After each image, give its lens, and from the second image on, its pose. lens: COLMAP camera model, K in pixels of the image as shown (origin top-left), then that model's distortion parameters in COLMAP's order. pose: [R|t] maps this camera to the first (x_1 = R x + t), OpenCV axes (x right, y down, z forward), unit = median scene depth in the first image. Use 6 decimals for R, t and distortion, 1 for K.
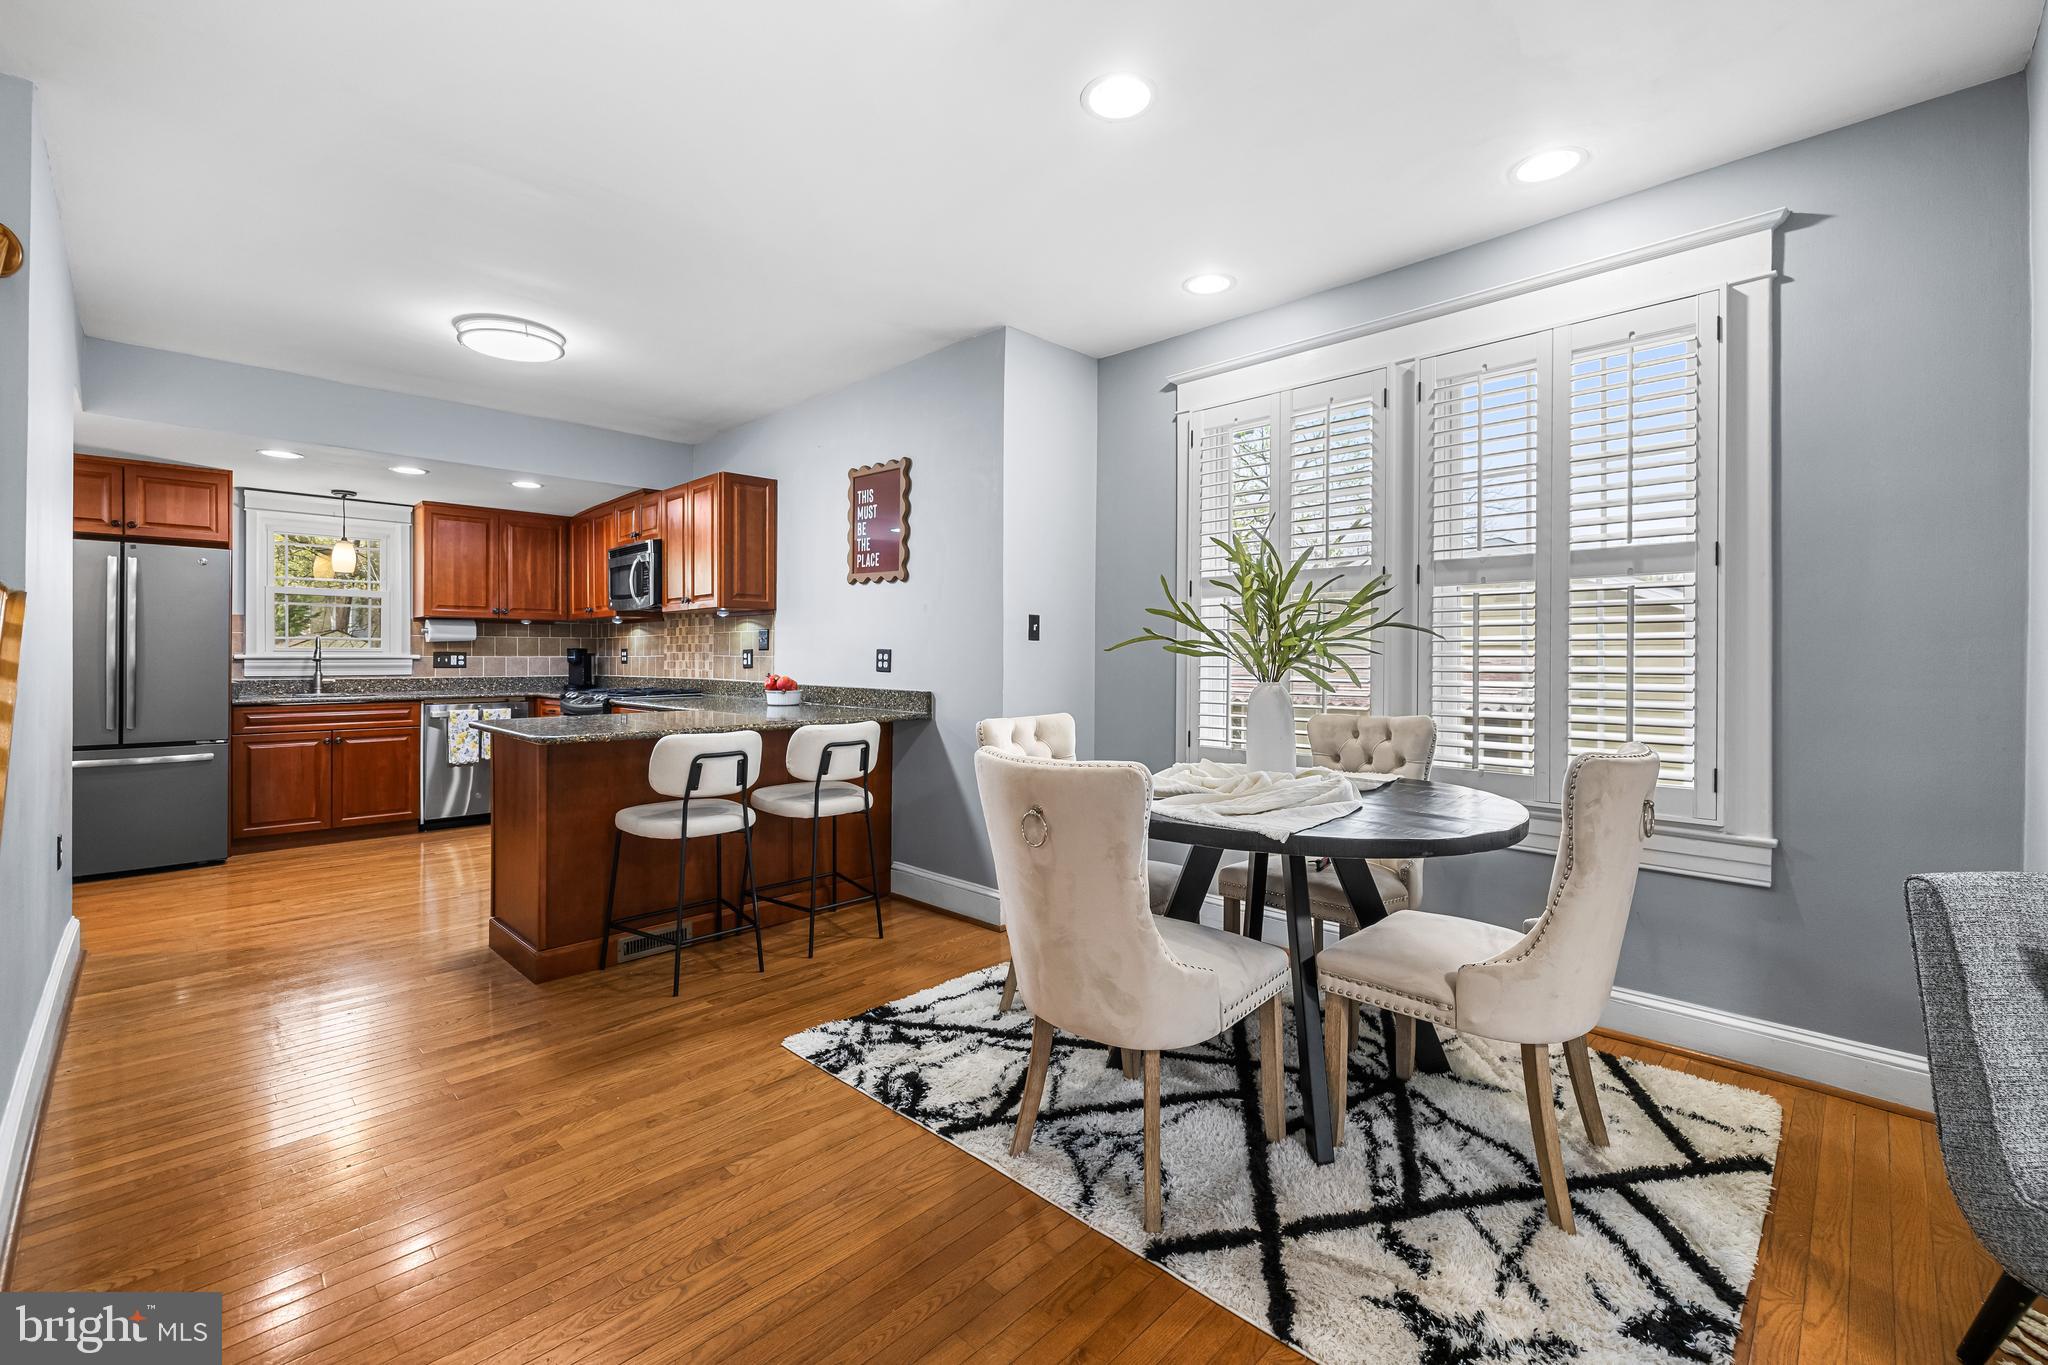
lens RADIAL K [[866.2, 0, 1031.5], [0, 866.2, 656.2], [0, 0, 1]] dist [0.003465, -0.000455]
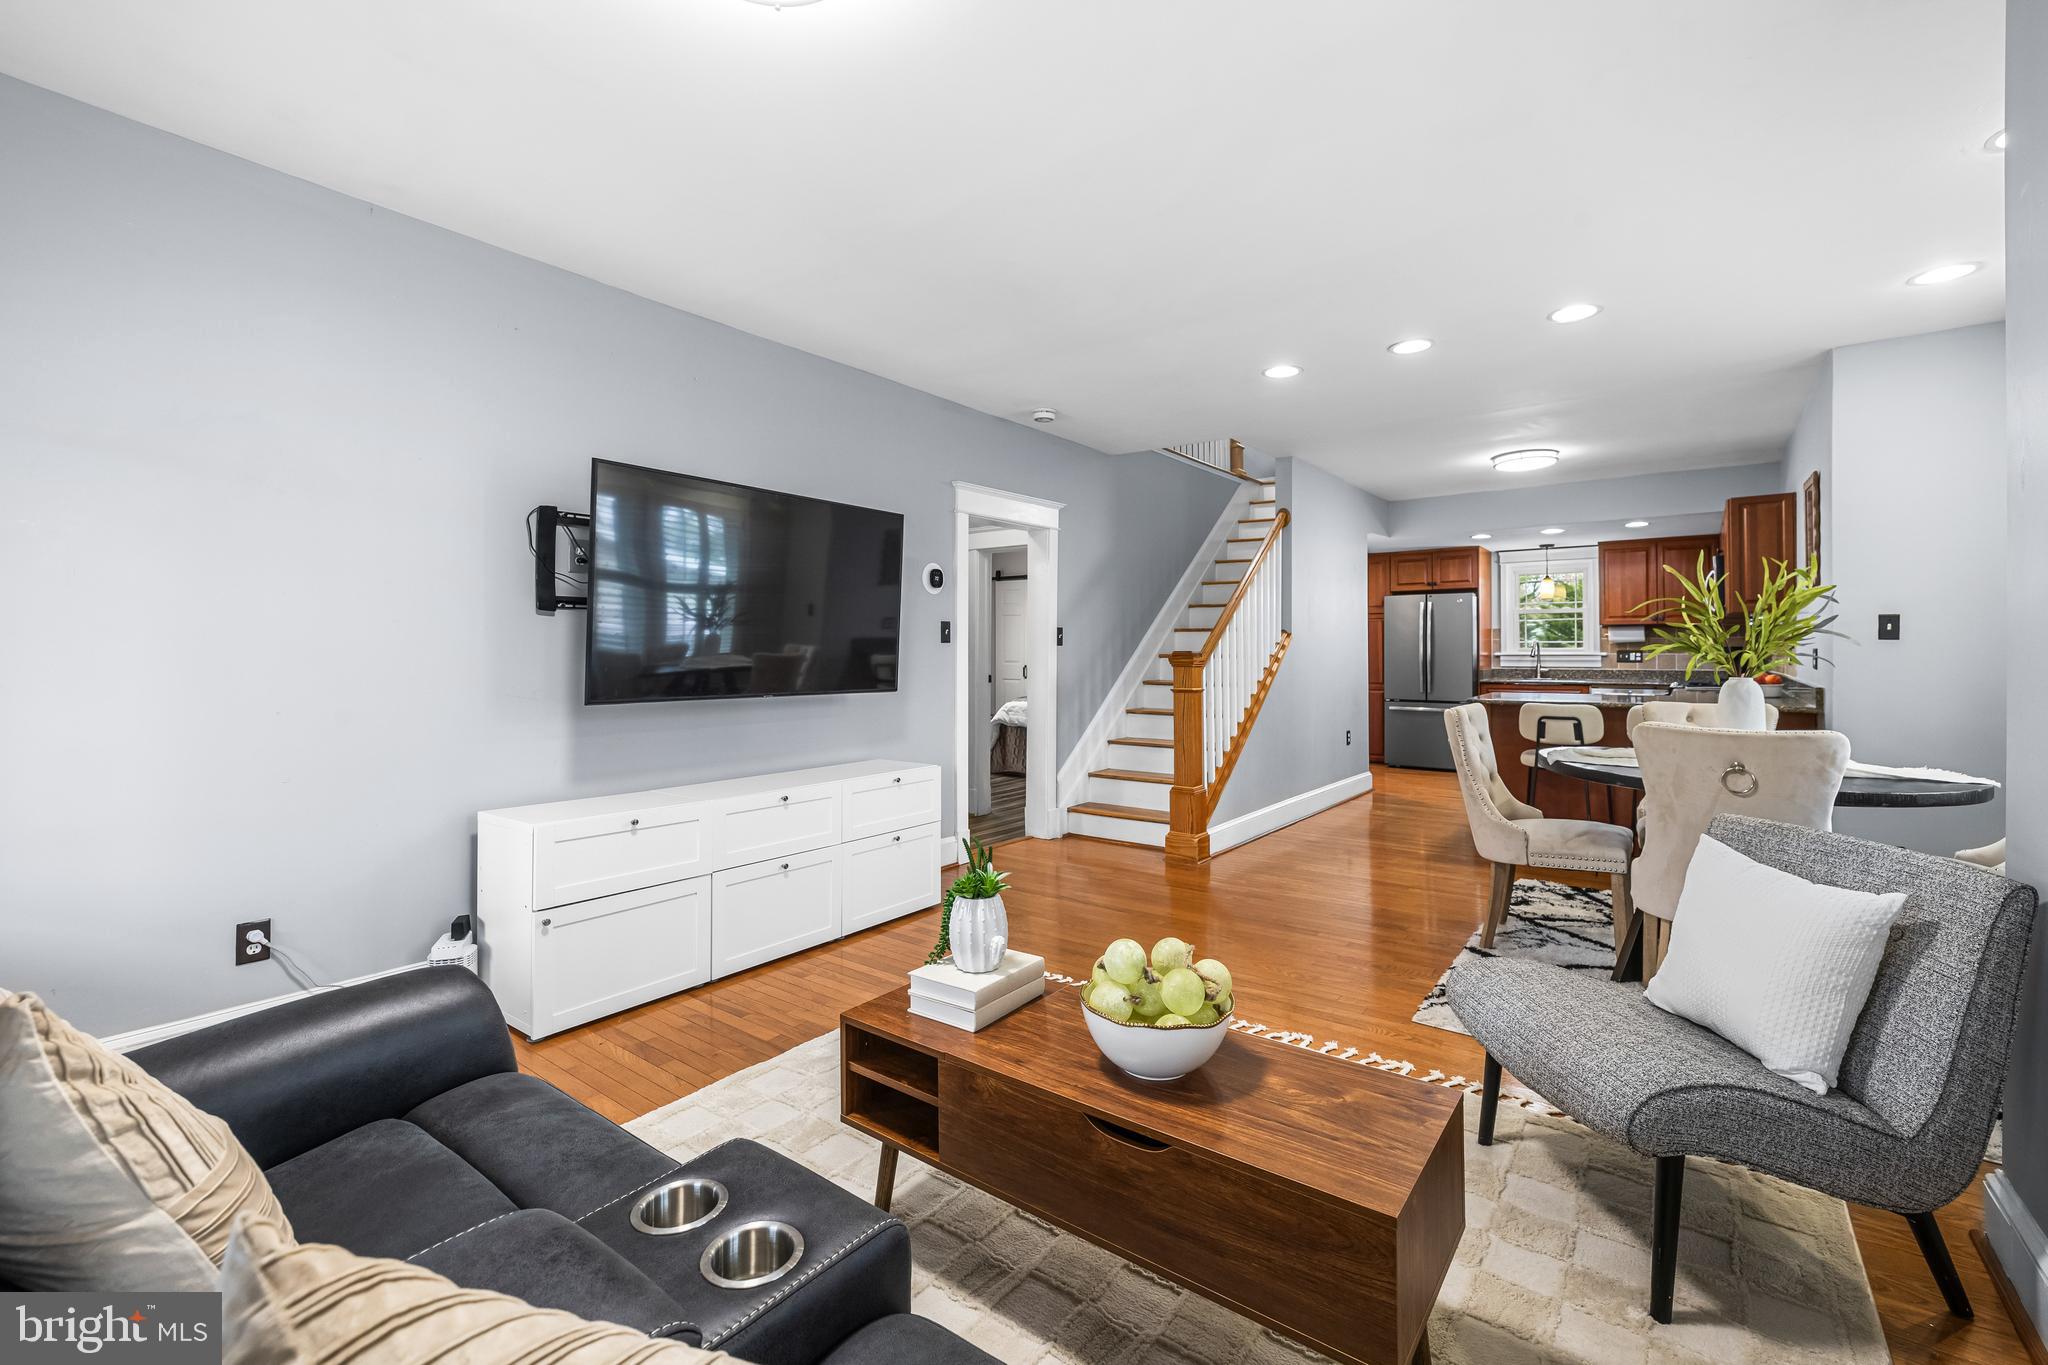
lens RADIAL K [[866.2, 0, 1031.8], [0, 866.2, 648.1], [0, 0, 1]] dist [0.003465, -0.000455]
pose [[0.119301, -0.006337, -0.992838, 0.783334], [0.002885, 0.999978, -0.006036, -0.004412], [0.992854, -0.002144, 0.119316, -0.096120]]
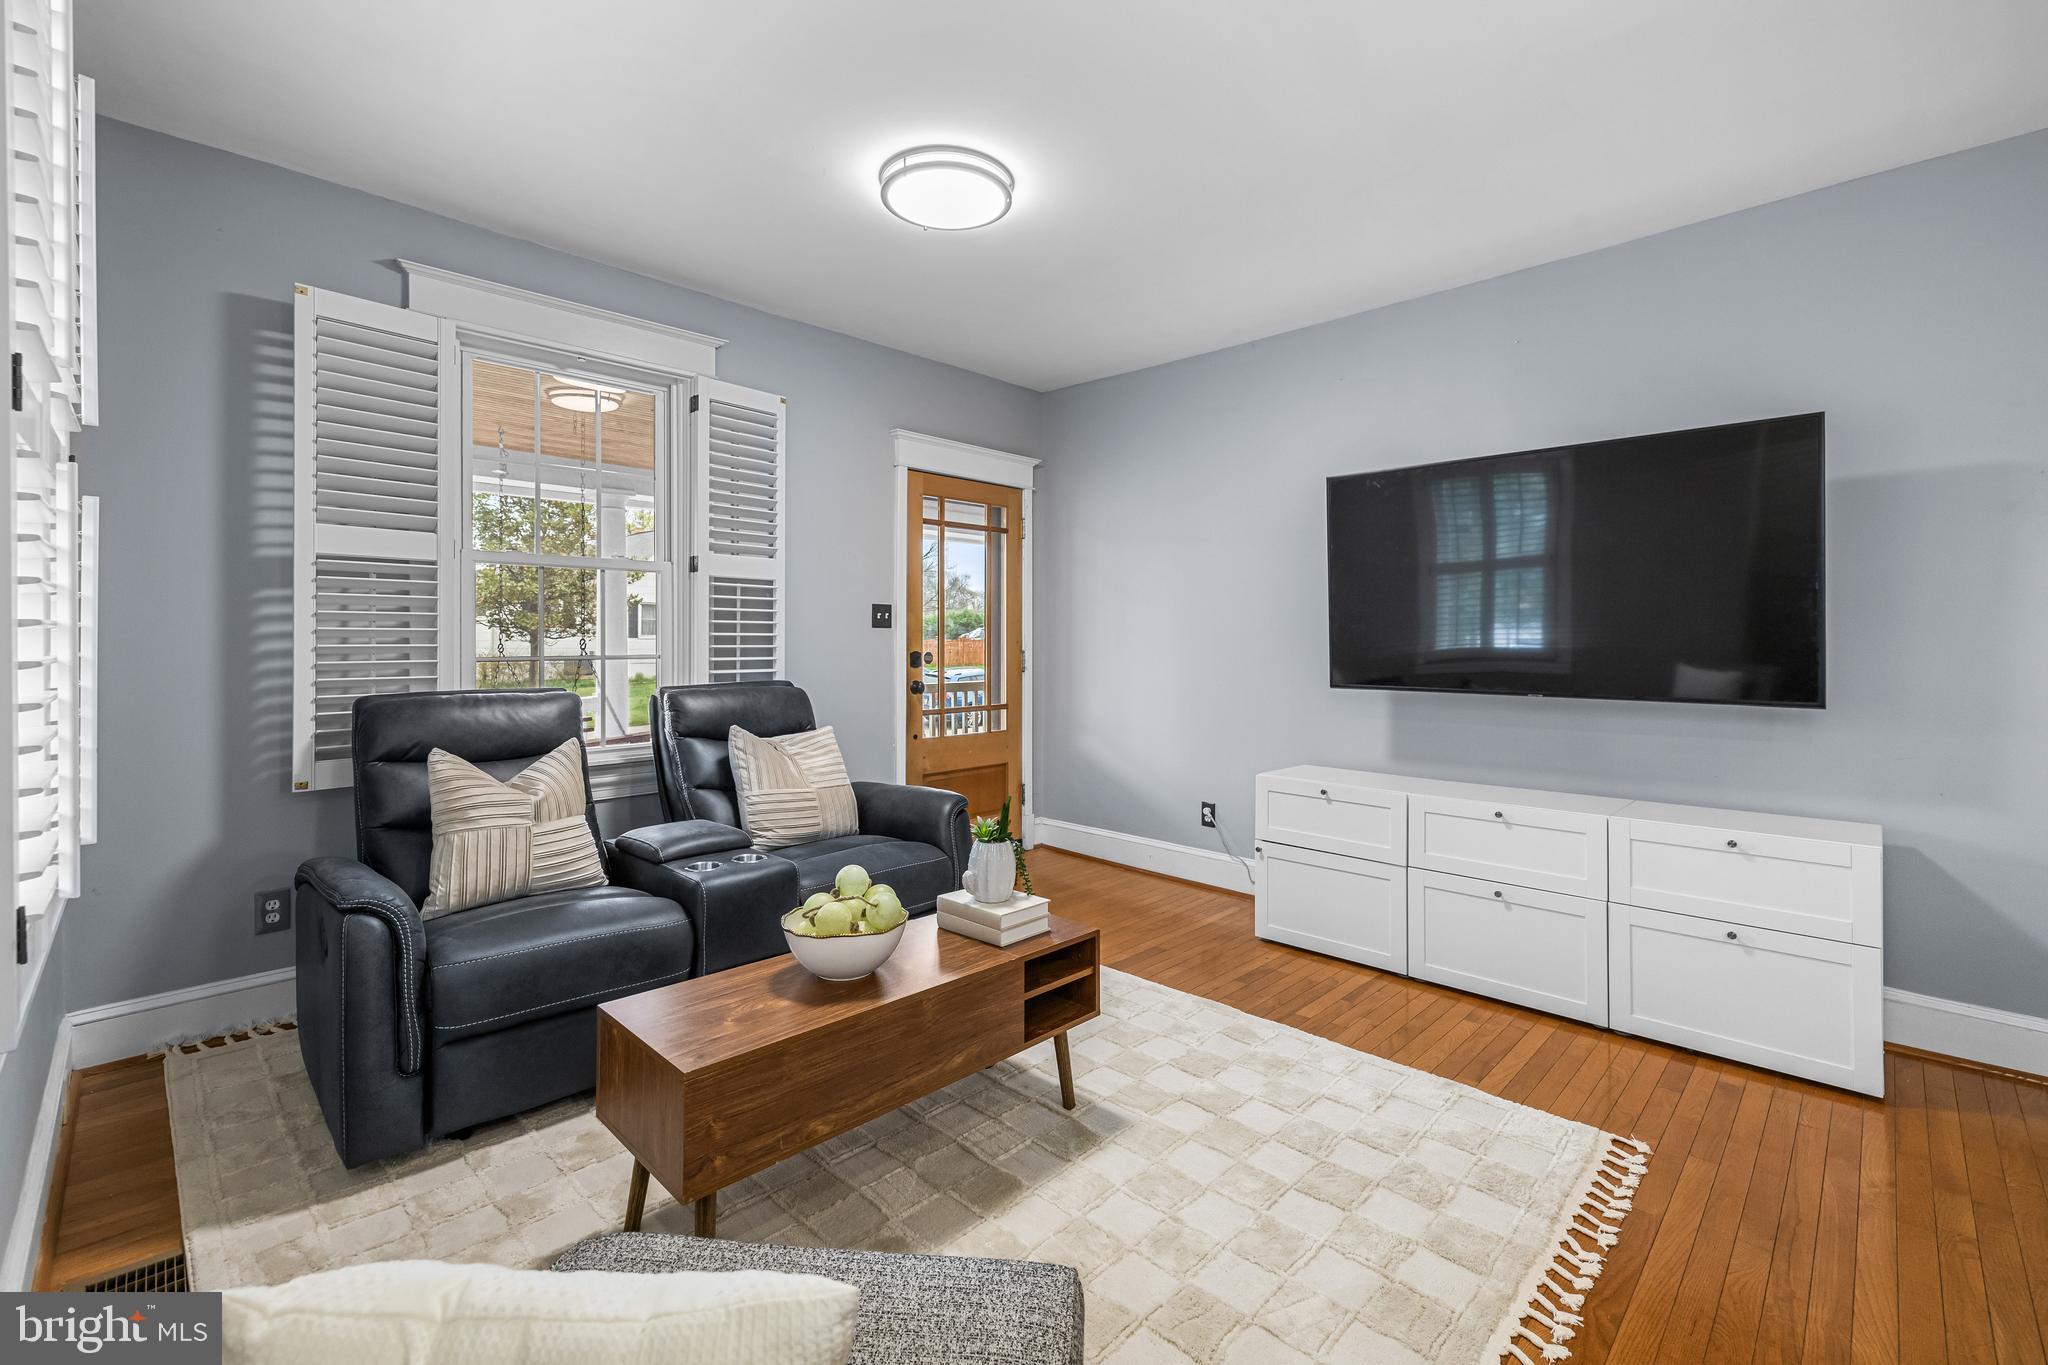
lens RADIAL K [[866.2, 0, 1026.9], [0, 866.2, 648.5], [0, 0, 1]] dist [0.003465, -0.000455]
pose [[-0.999991, -0.002272, 0.003576, 0.349969], [-0.002262, 0.999993, 0.002817, -0.002826], [-0.003583, 0.002809, -0.999990, 0.429518]]
